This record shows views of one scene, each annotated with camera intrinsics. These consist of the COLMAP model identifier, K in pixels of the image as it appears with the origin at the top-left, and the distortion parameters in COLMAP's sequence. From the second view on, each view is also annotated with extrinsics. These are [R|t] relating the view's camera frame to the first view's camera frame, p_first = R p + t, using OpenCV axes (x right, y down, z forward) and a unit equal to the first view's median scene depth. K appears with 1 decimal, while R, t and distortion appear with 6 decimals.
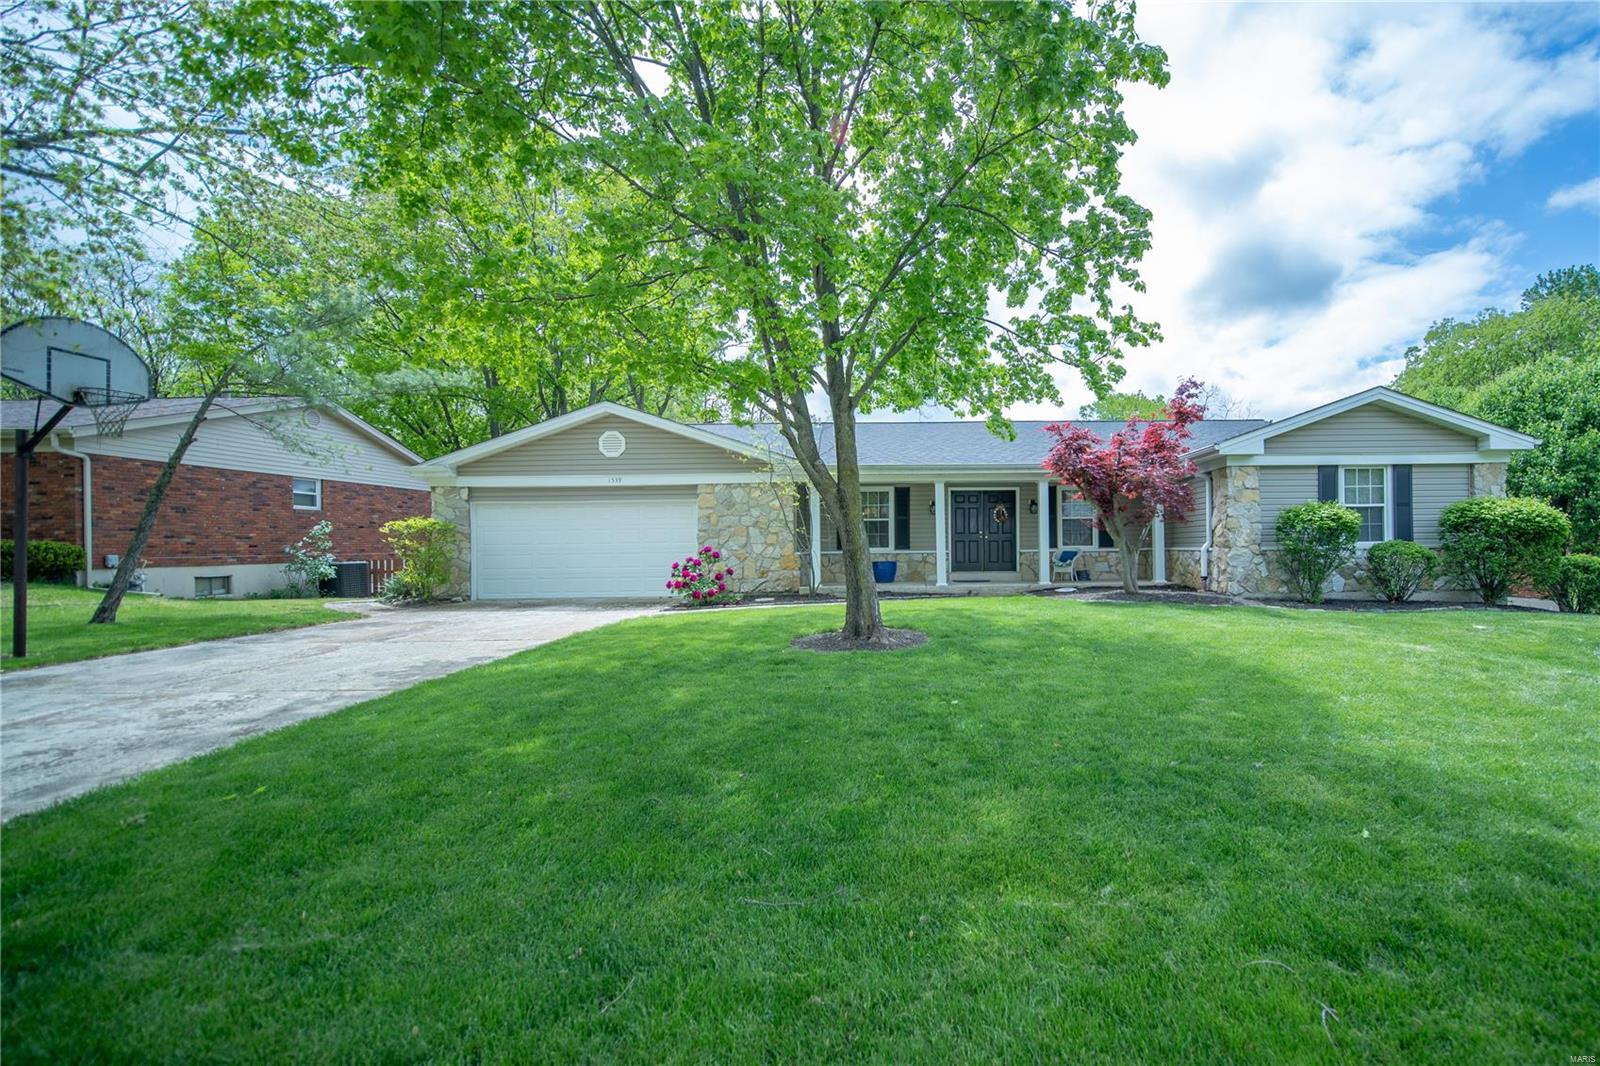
lens RADIAL K [[605.3, 0, 775.2], [0, 605.3, 523.2], [0, 0, 1]] dist [0.000638, 0.000059]
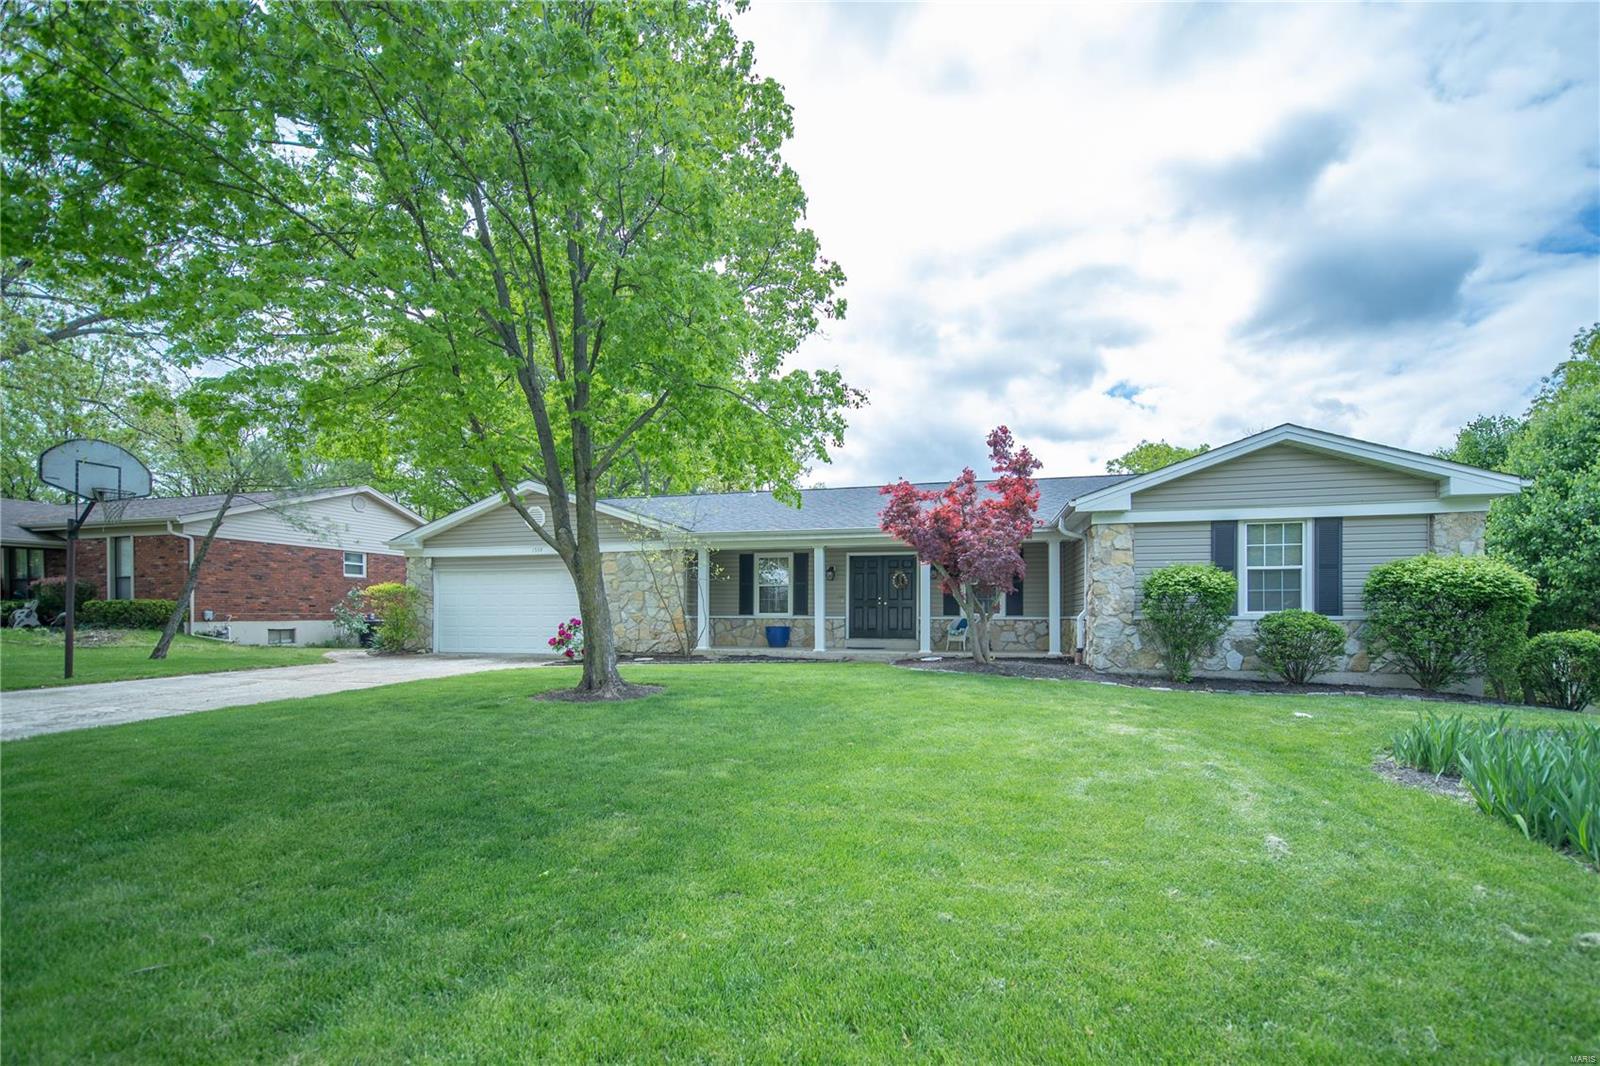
lens RADIAL K [[612.9, 0, 800.2], [0, 612.9, 609.0], [0, 0, 1]] dist [0.000634, 0.000051]
pose [[0.968446, 0.010543, -0.249001, 0.552175], [-0.003868, 0.999620, 0.027282, 0.006655], [0.249194, -0.025458, 0.968119, 0.018373]]
